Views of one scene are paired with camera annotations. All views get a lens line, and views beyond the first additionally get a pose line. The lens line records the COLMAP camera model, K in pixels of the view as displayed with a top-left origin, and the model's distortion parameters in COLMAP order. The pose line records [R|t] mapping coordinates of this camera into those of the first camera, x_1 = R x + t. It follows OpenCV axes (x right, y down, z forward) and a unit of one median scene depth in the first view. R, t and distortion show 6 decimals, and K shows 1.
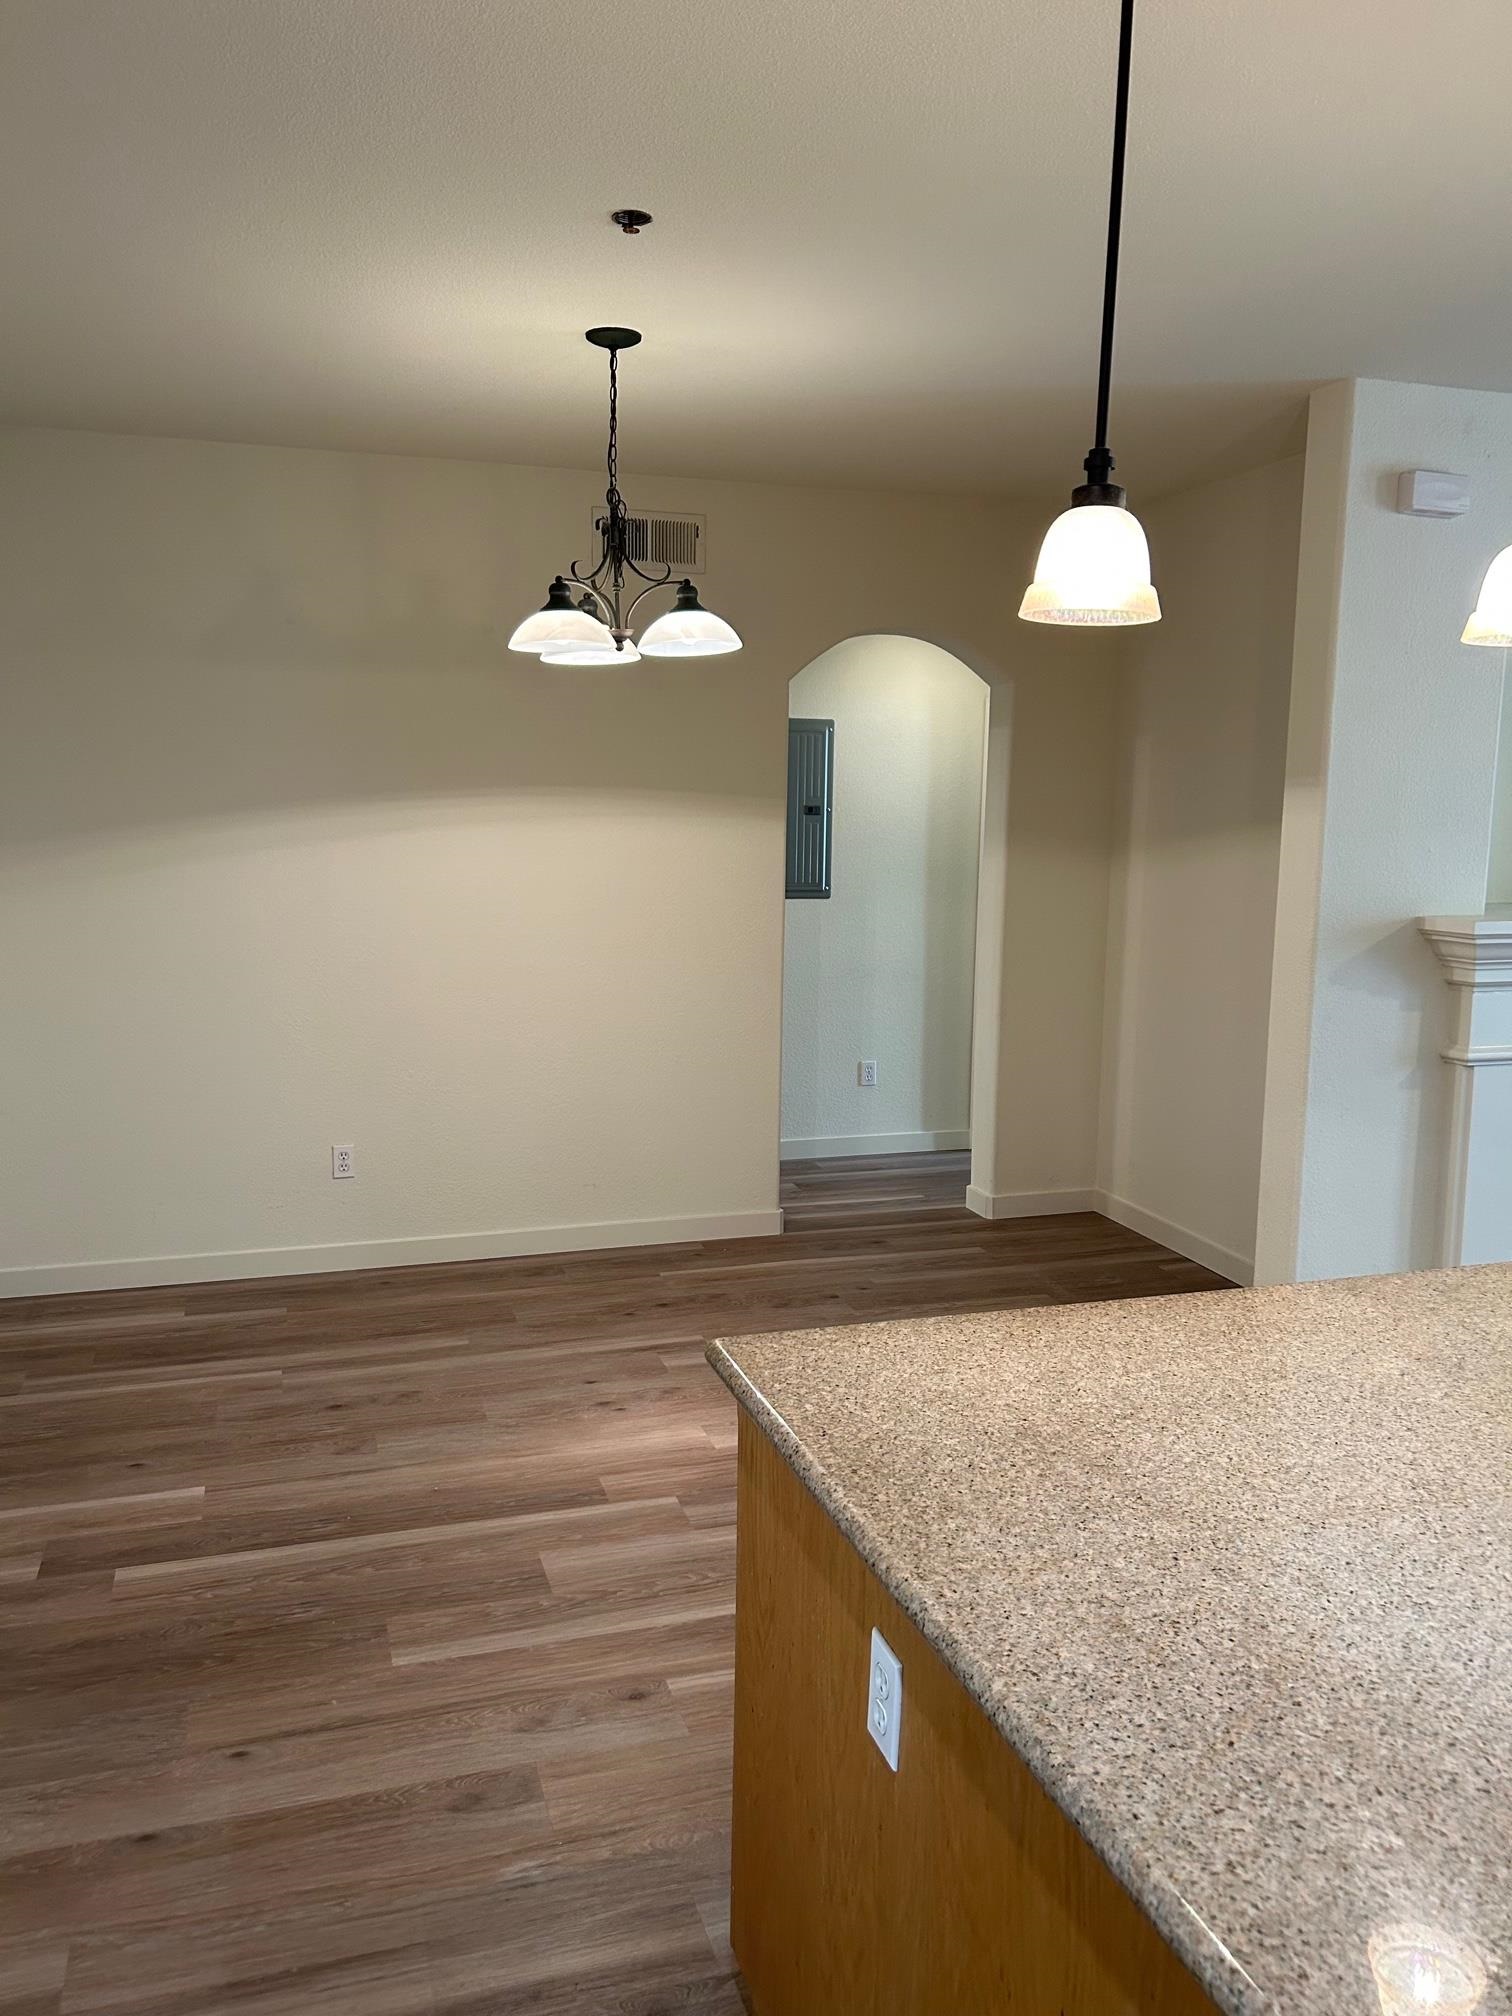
lens RADIAL K [[1523.1, 0, 771.1], [0, 1523.1, 1020.8], [0, 0, 1]] dist [0.032801, -0.036301]
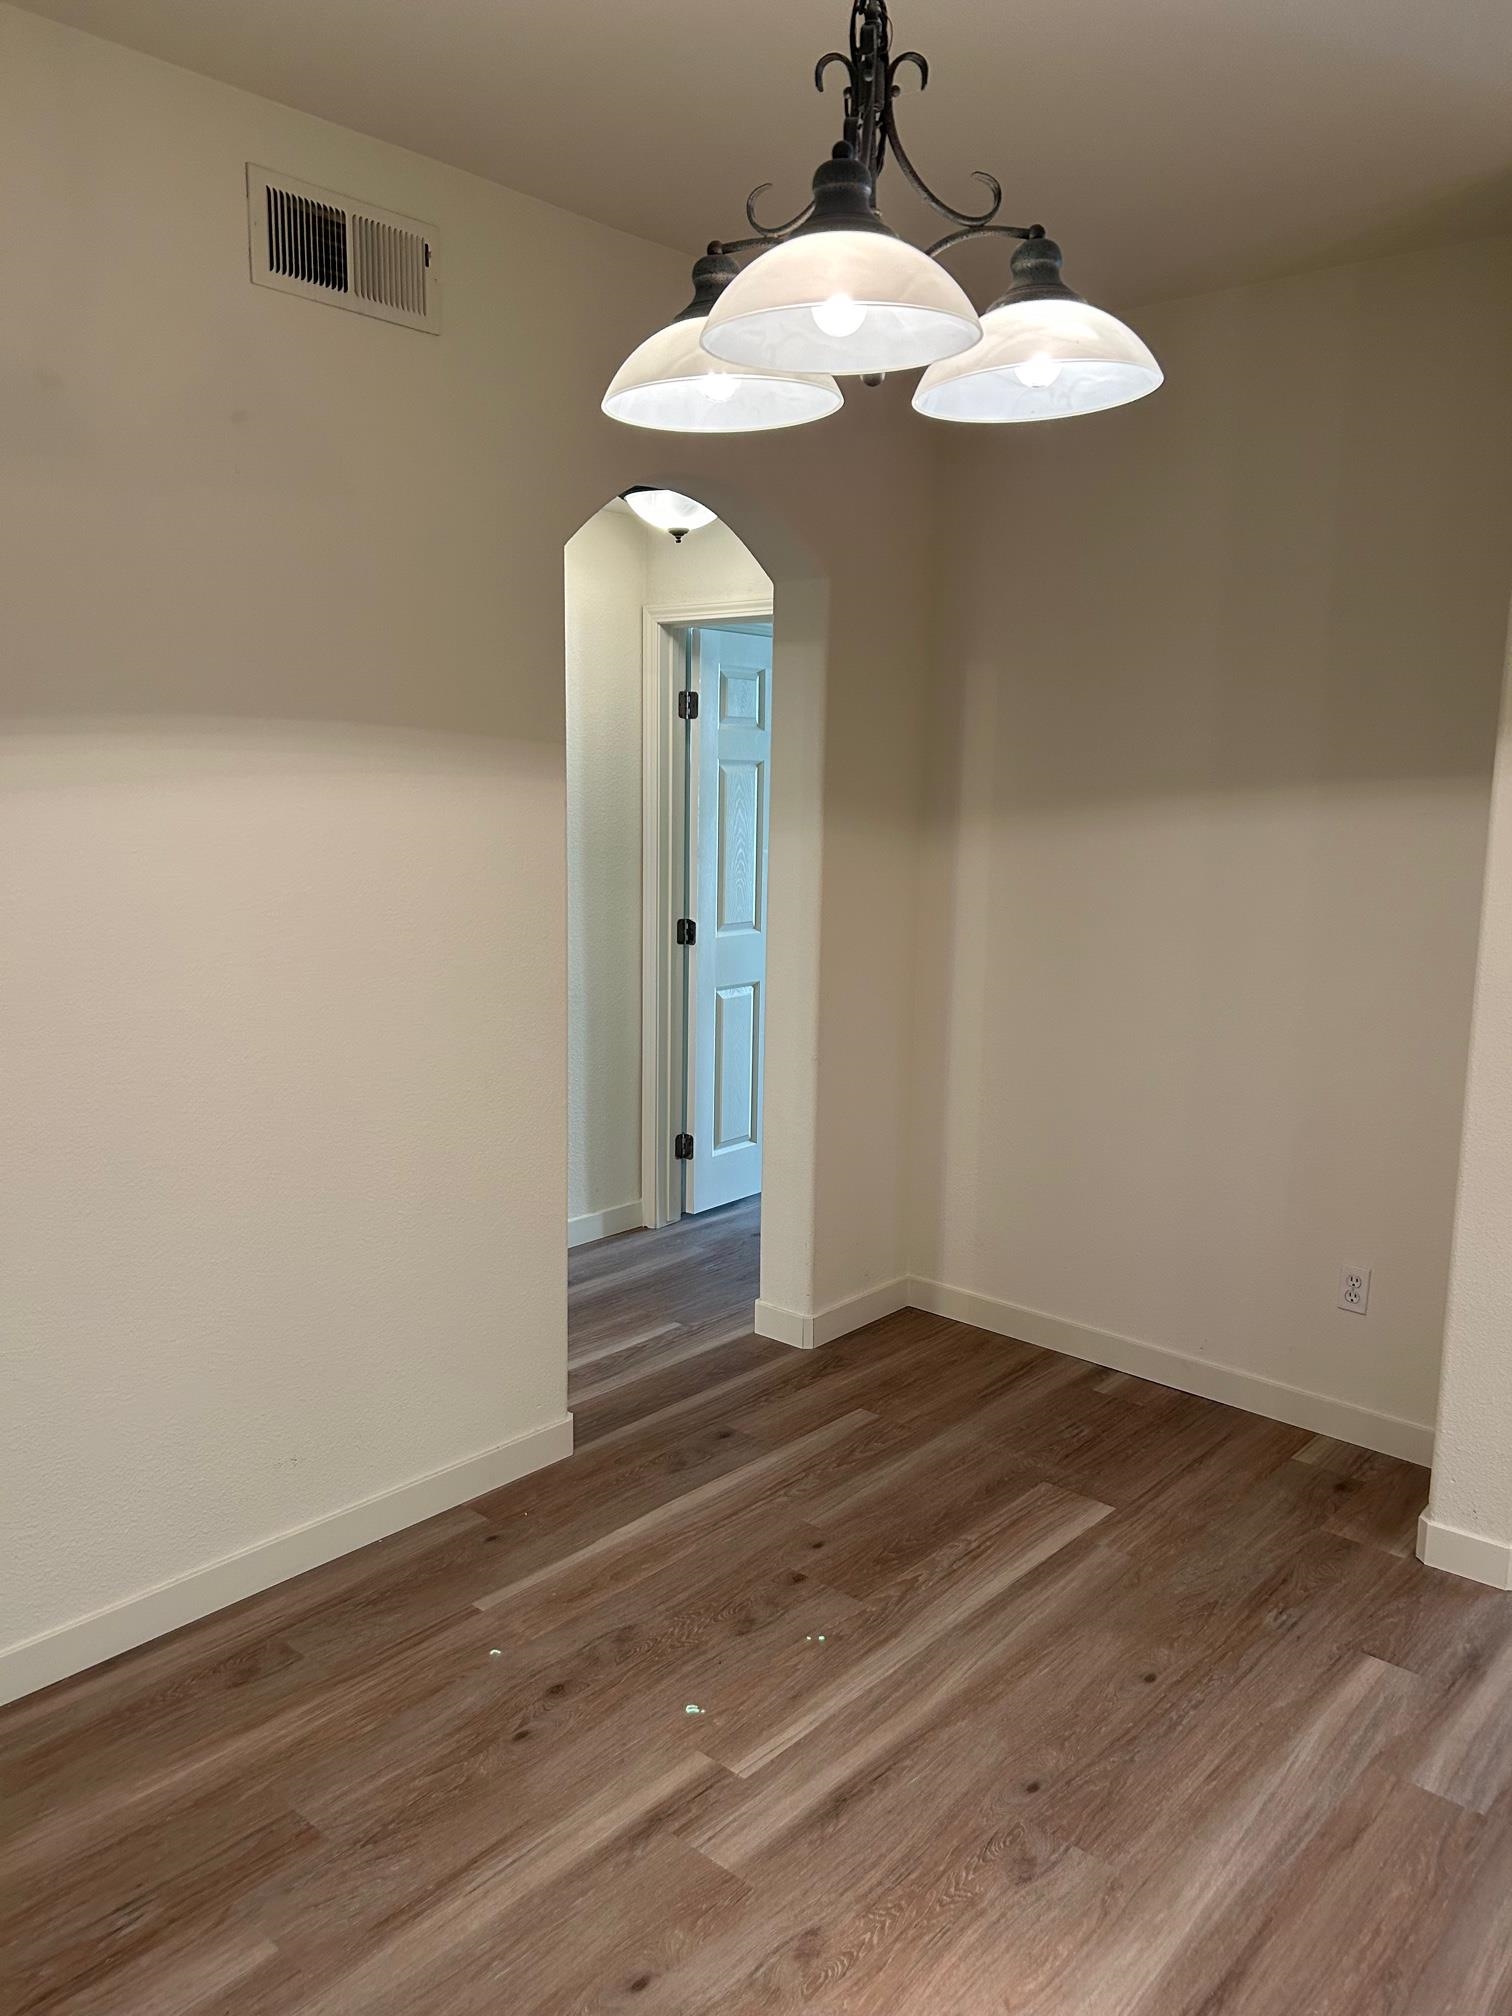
lens RADIAL K [[1523.1, 0, 738.5], [0, 1523.1, 991.3], [0, 0, 1]] dist [0.032801, -0.036301]
pose [[0.862178, -0.078347, 0.500510, -0.245431], [0.069649, 0.996919, 0.036075, -0.067127], [-0.501794, 0.003757, 0.864979, 0.463561]]
